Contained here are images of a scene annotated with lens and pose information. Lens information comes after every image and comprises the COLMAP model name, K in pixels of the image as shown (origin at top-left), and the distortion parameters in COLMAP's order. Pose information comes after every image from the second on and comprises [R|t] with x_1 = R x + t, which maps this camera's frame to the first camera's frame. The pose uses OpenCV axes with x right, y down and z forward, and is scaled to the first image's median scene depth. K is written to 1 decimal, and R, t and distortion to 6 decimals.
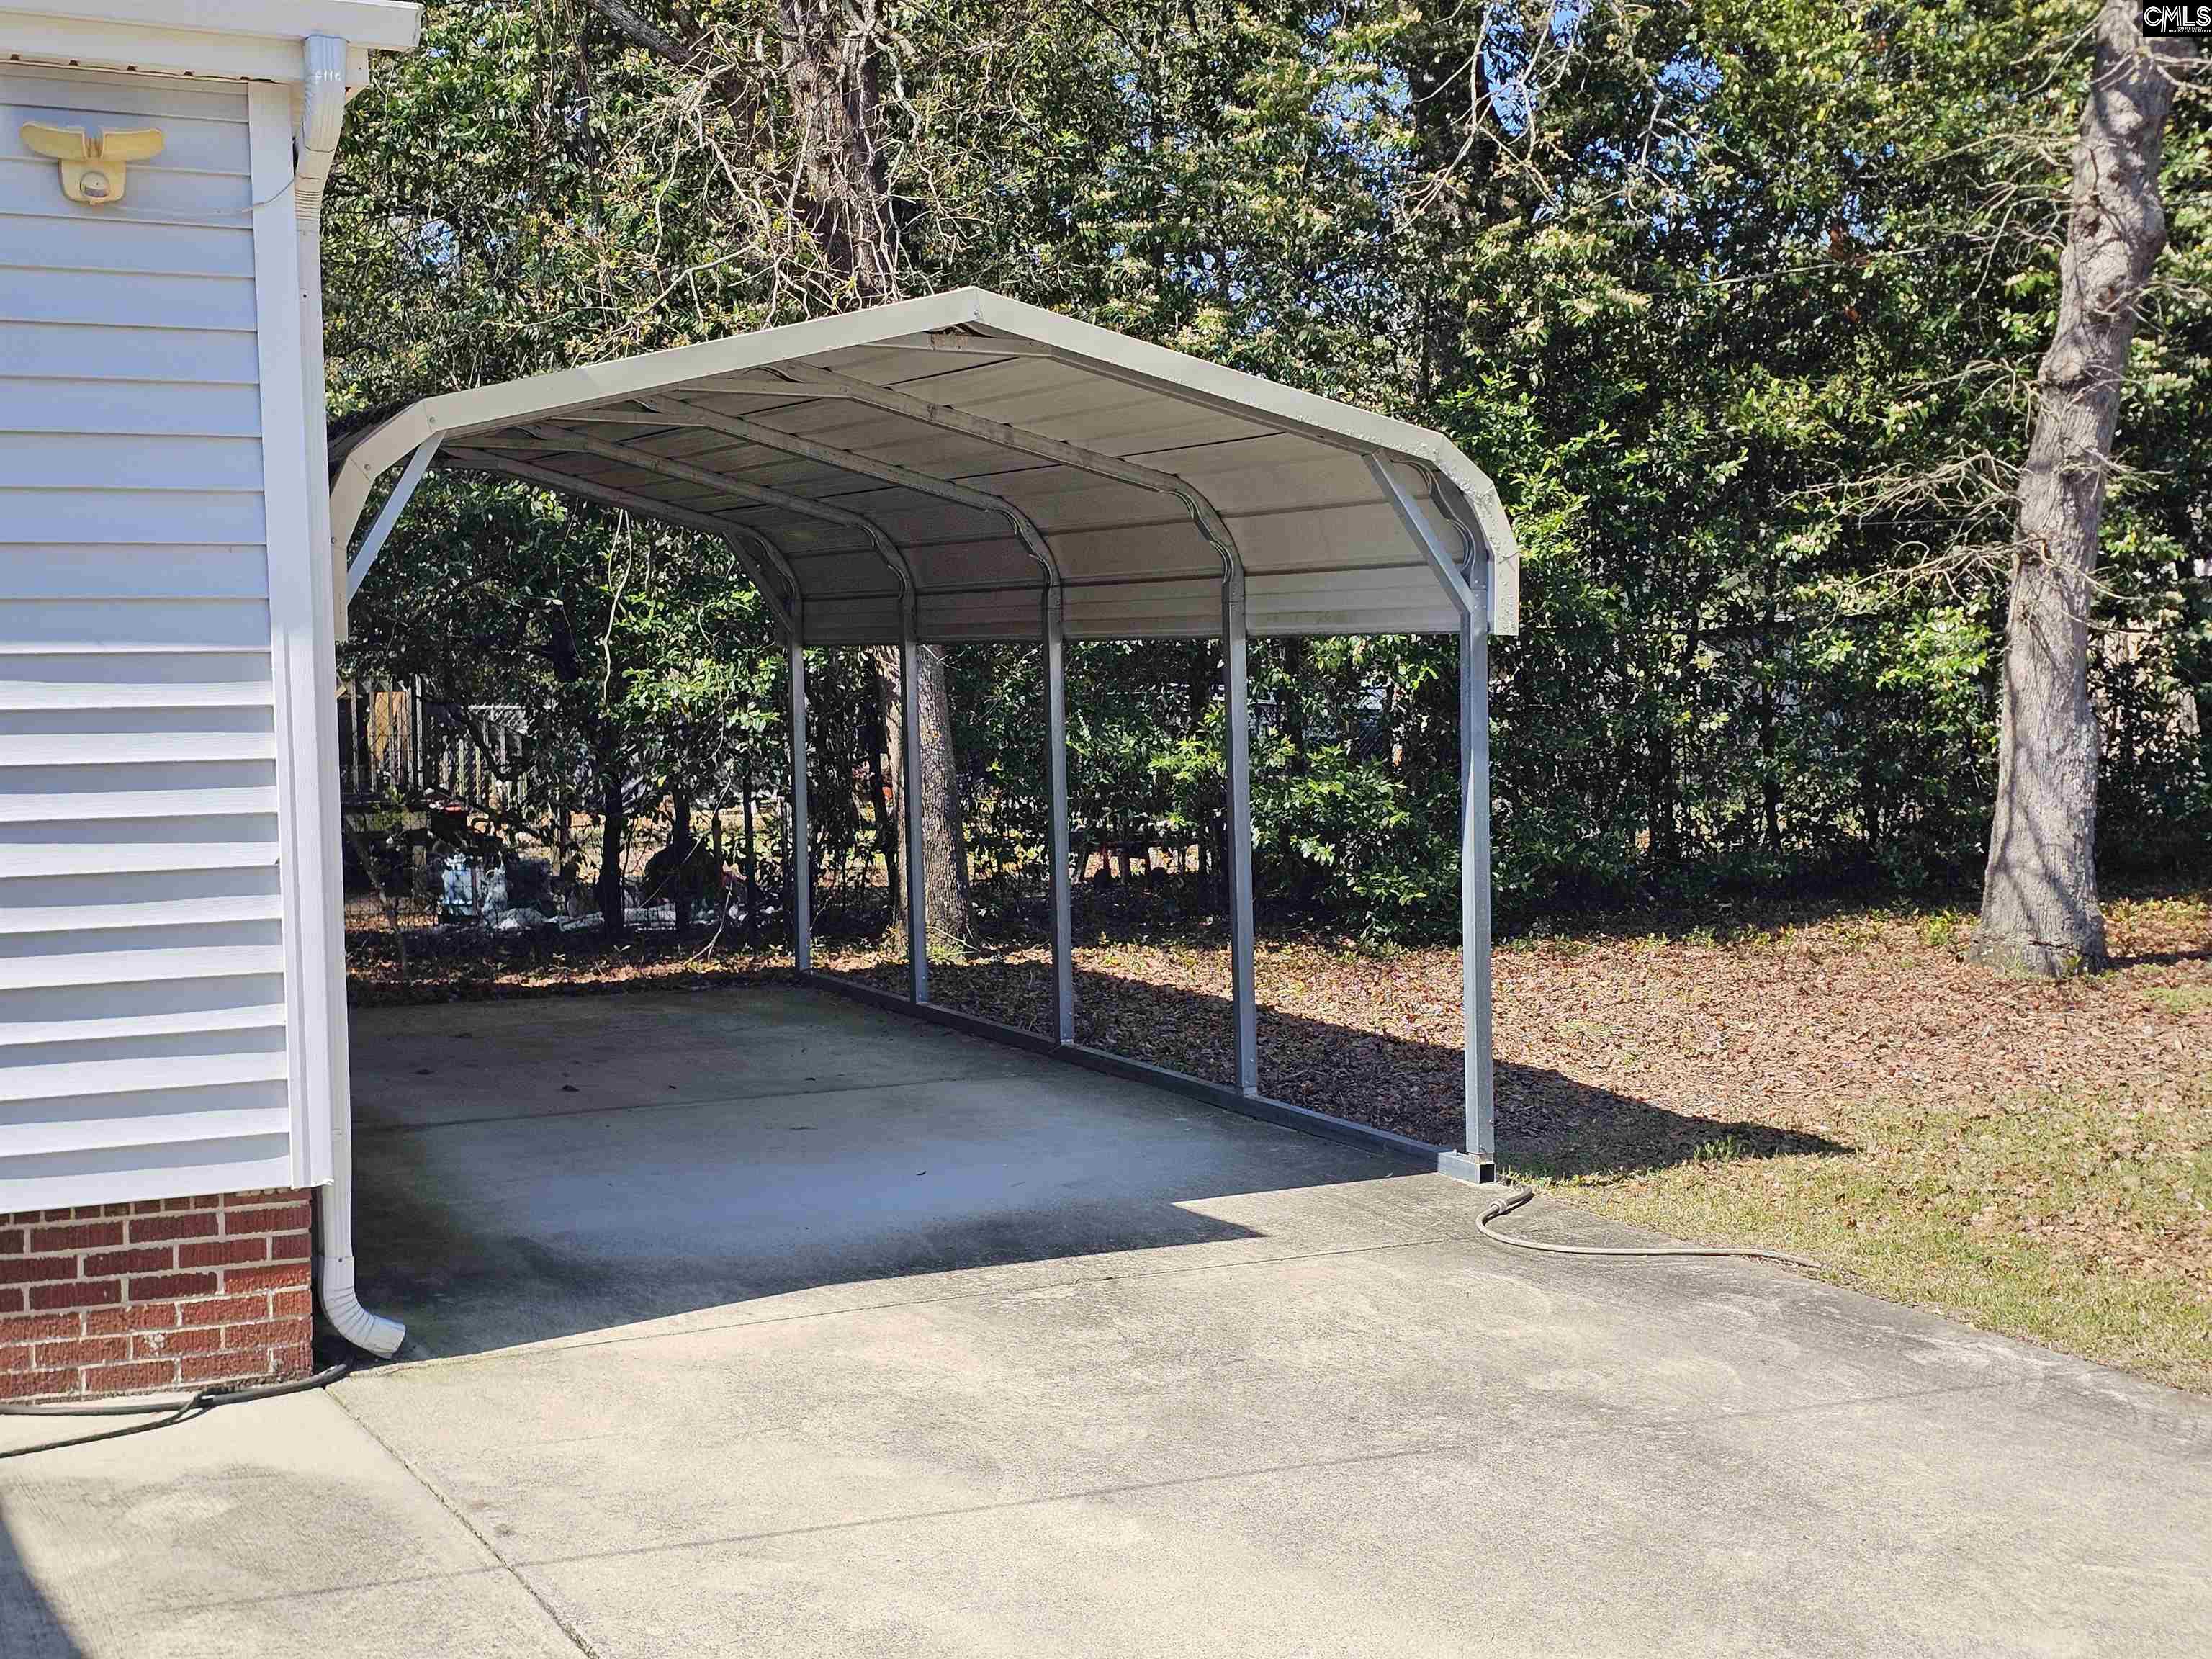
lens RADIAL K [[2906.6, 0, 1105.7], [0, 2906.6, 790.2], [0, 0, 1]] dist [0.203710, -0.546865]
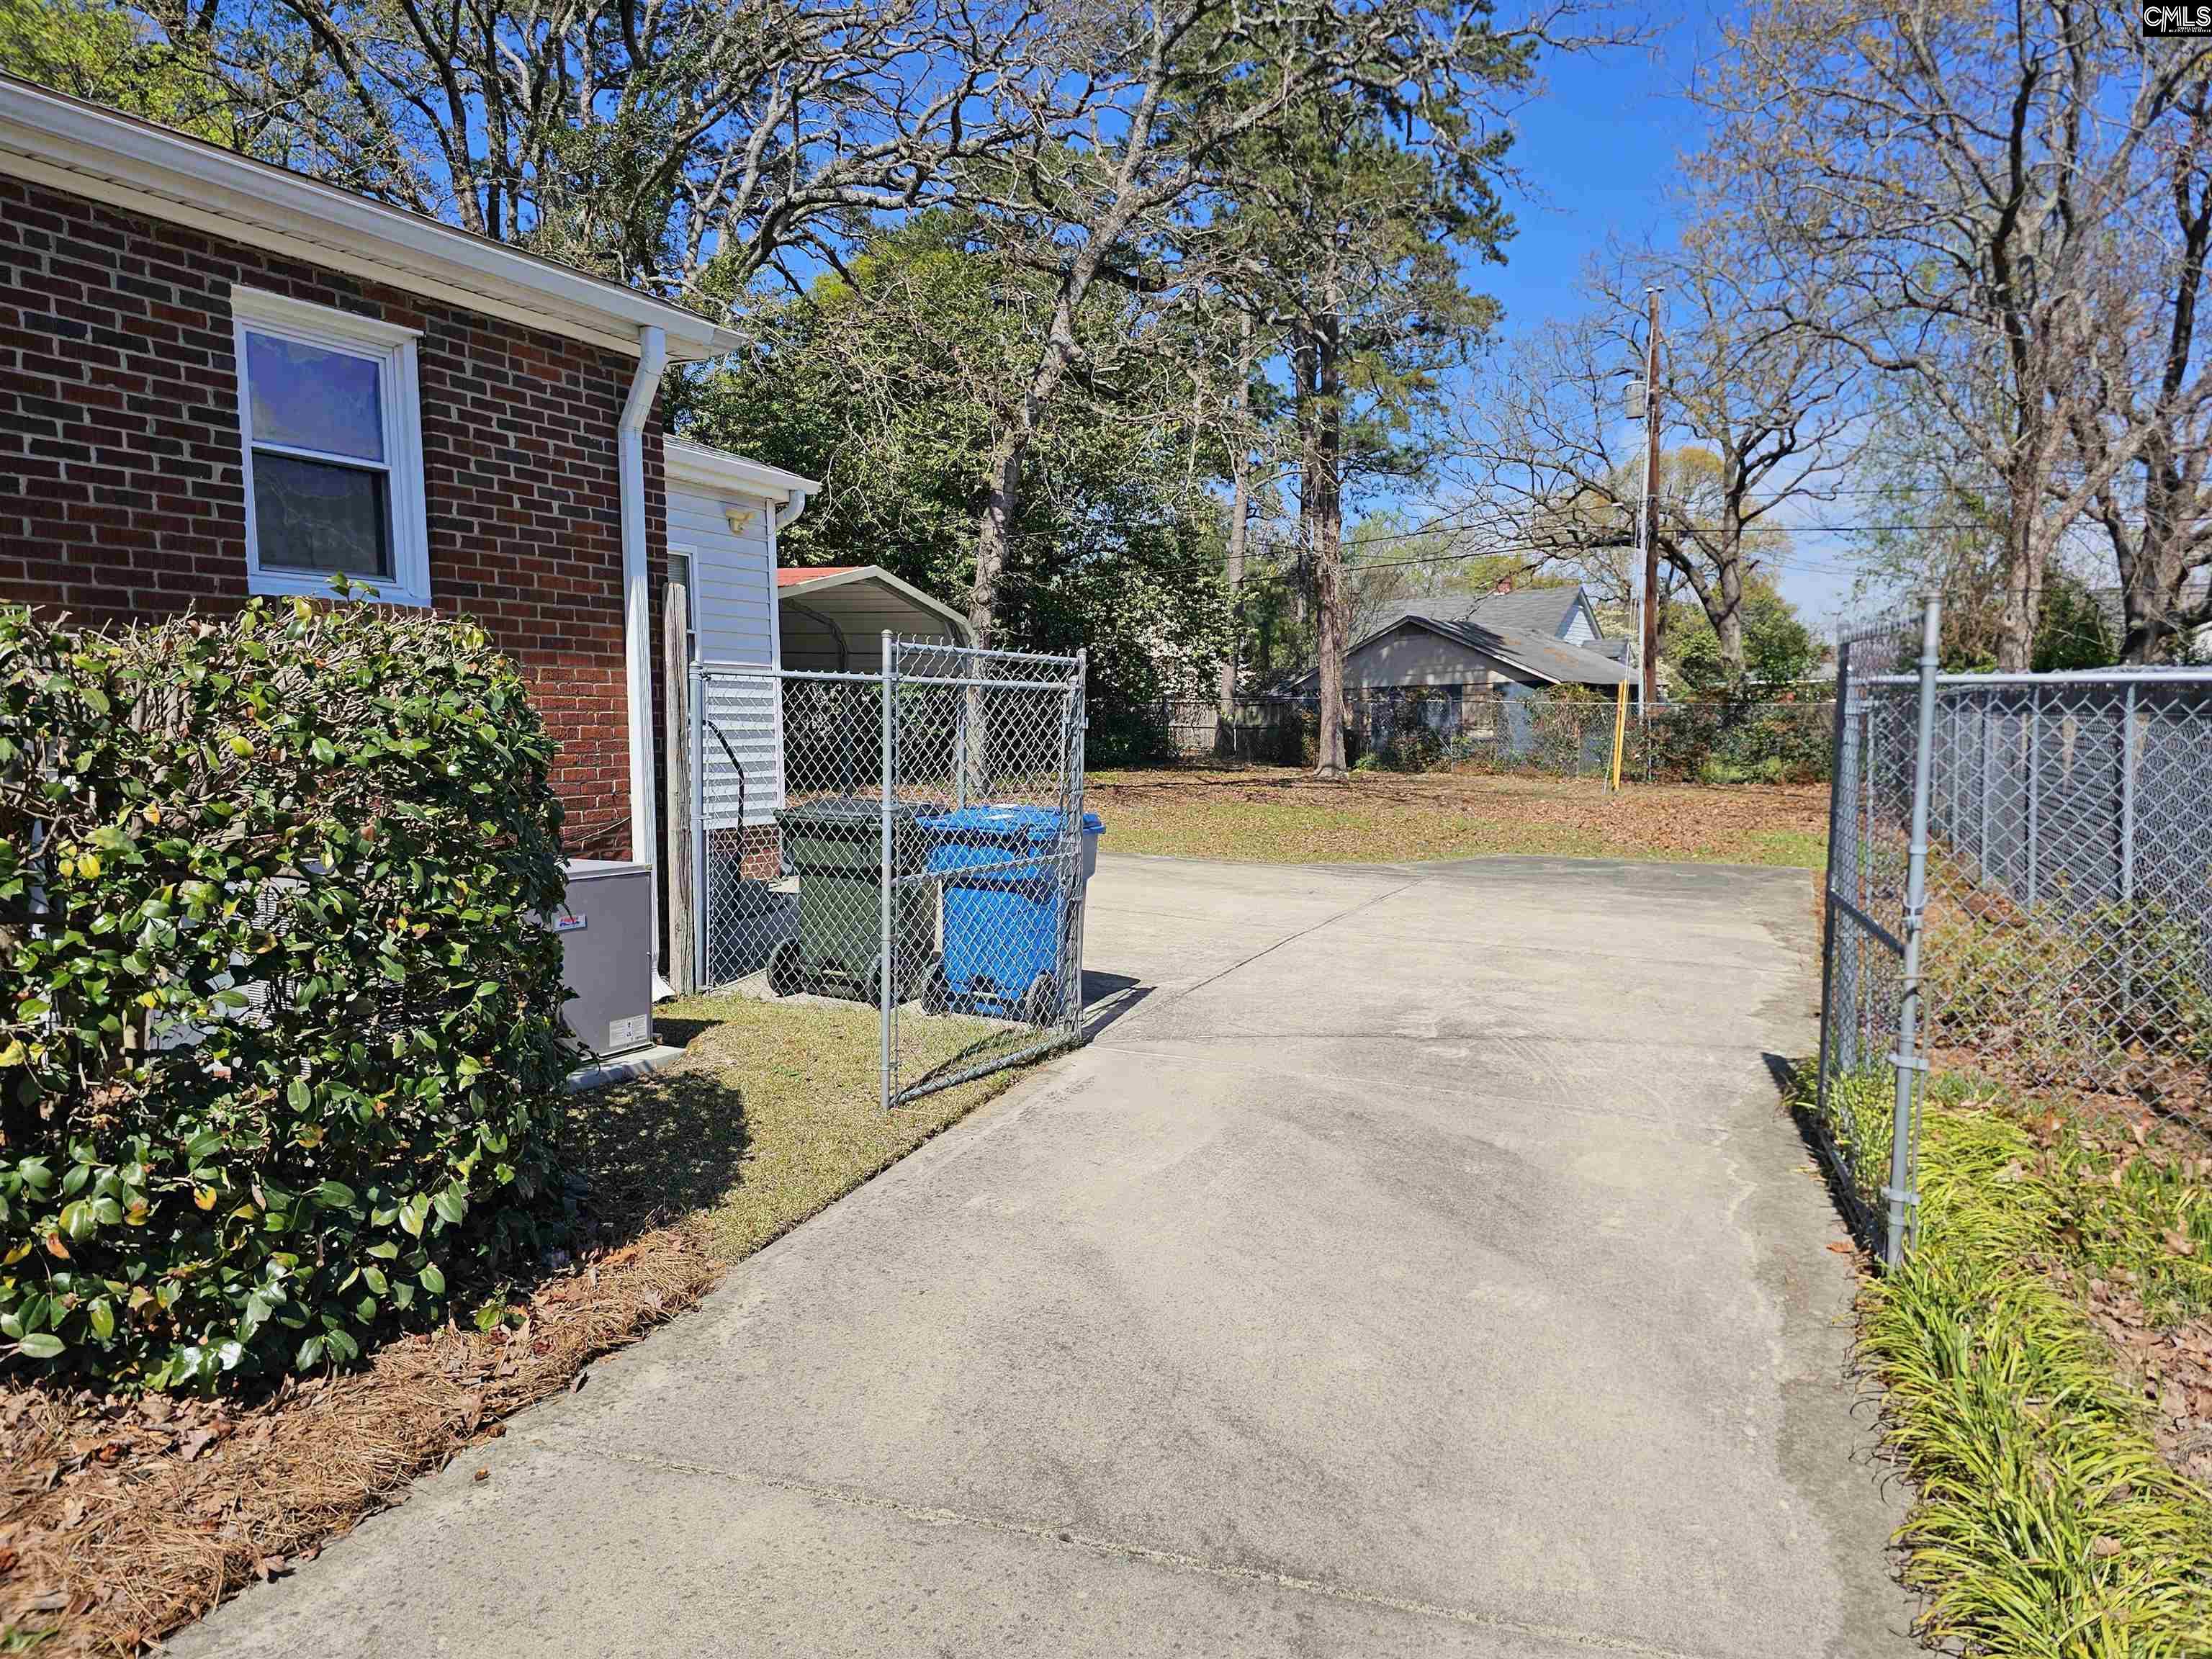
lens RADIAL K [[1445.6, 0, 1106.0], [0, 1445.6, 829.5], [0, 0, 1]] dist [0.041106, -0.003438]
pose [[0.806191, -0.023775, 0.591177, -0.431203], [0.000383, 0.999213, 0.039663, 0.034592], [-0.591655, -0.031749, 0.805566, -0.264471]]
